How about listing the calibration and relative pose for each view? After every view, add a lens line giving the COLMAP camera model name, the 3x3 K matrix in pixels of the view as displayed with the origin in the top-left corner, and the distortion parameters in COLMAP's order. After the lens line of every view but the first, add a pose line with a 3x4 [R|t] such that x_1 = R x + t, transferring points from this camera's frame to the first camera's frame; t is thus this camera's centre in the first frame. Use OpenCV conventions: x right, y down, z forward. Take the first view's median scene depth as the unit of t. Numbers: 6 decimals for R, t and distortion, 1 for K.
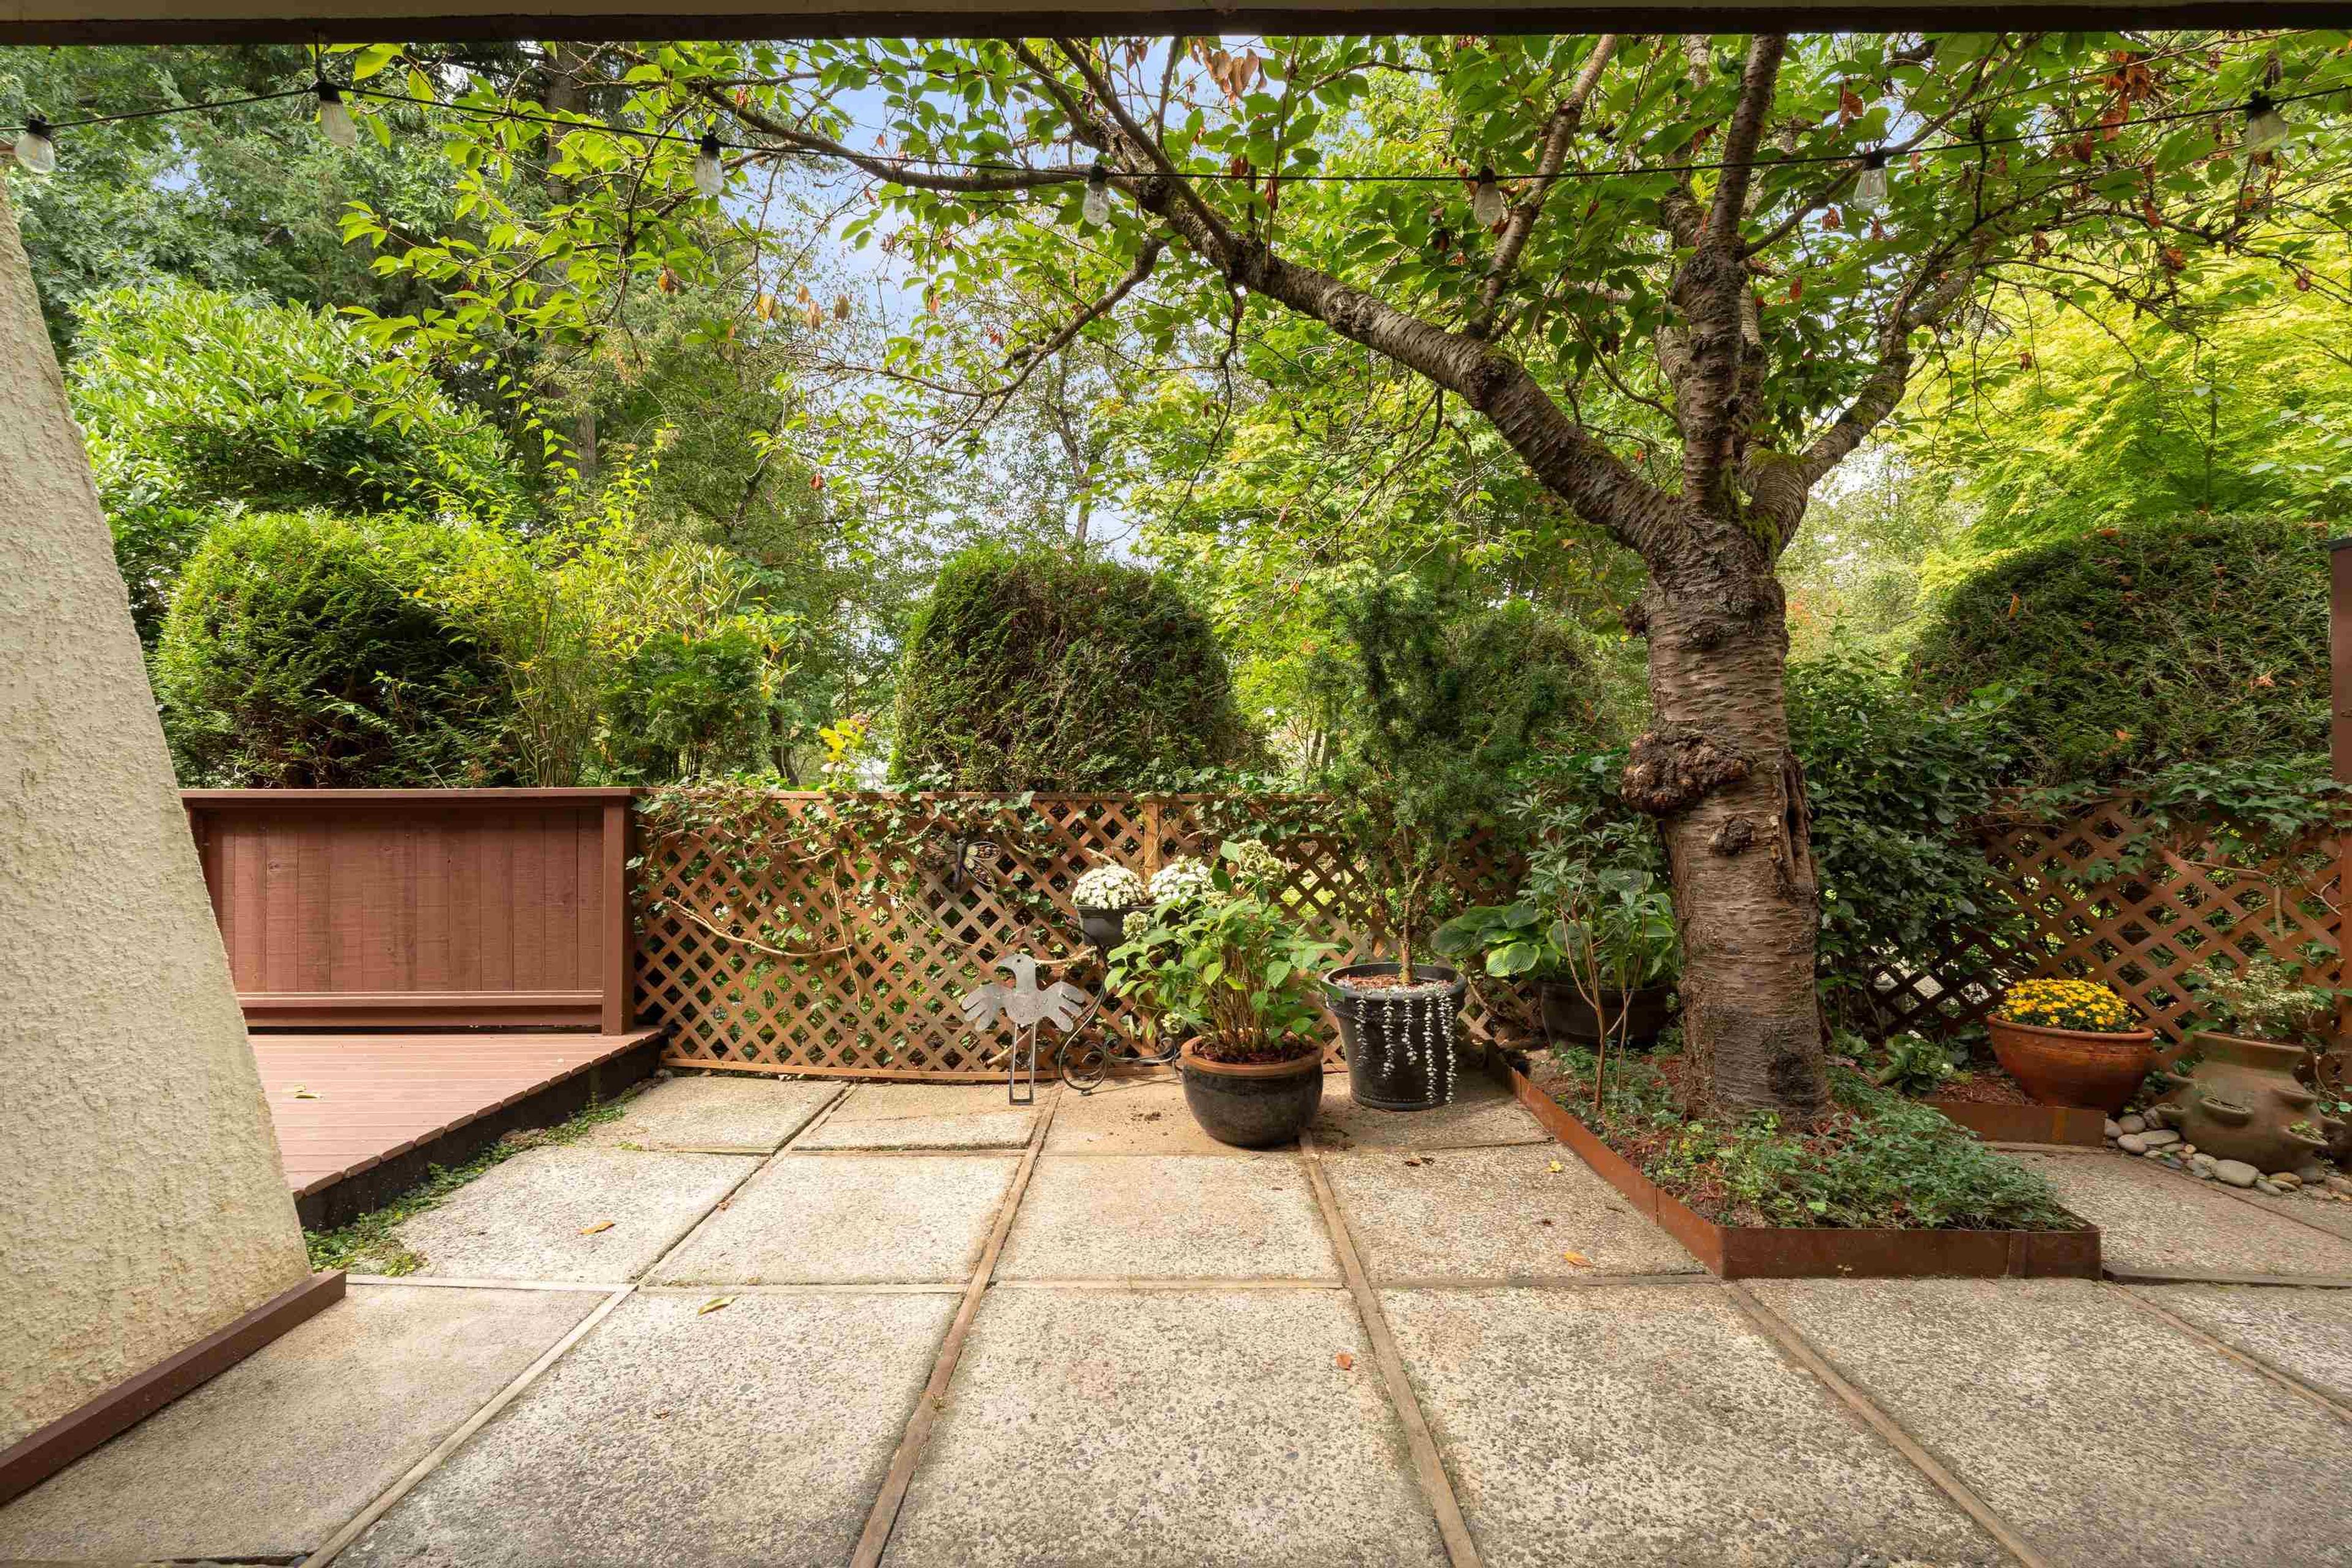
lens RADIAL K [[934.3, 0, 1174.9], [0, 934.3, 794.4], [0, 0, 1]] dist [0.000773, 0.000035]
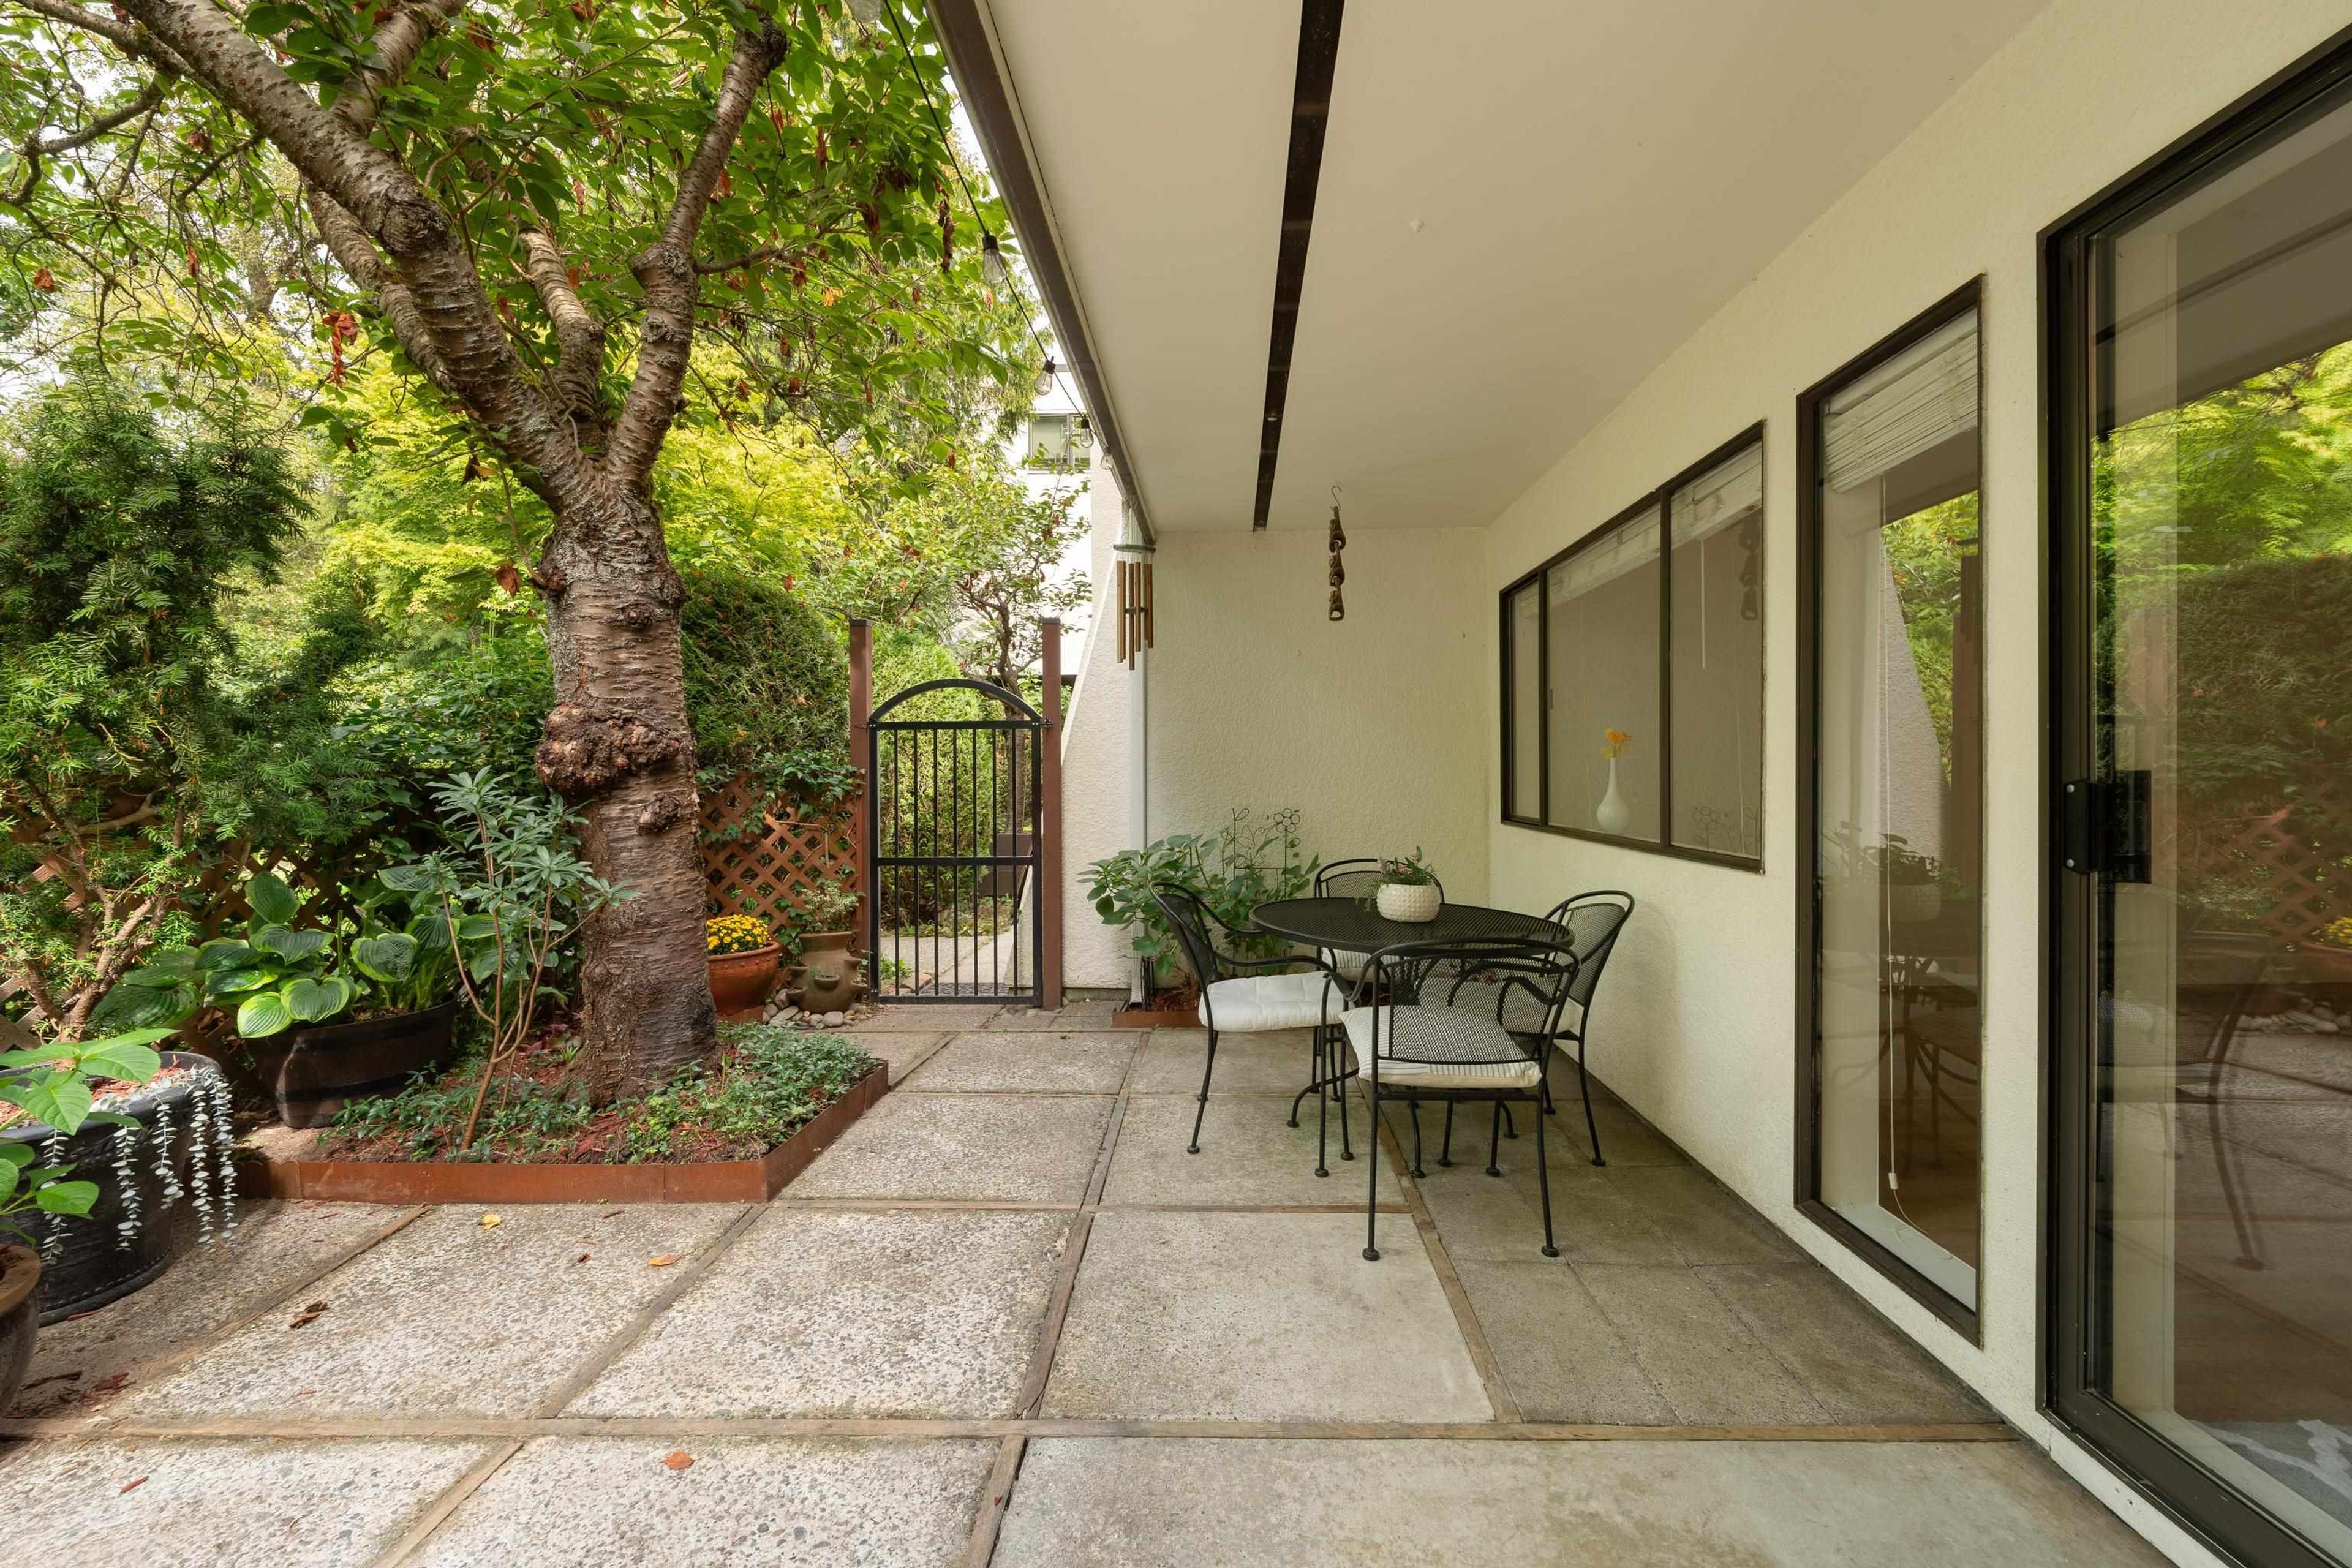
lens RADIAL K [[958.9, 0, 1200.7], [0, 958.9, 786.5], [0, 0, 1]] dist [-0.000764, -0.000347]
pose [[0.027358, -0.011379, 0.999561, -0.449409], [0.003079, 0.999931, 0.011299, 0.003971], [-0.999621, 0.002768, 0.027391, 0.363202]]
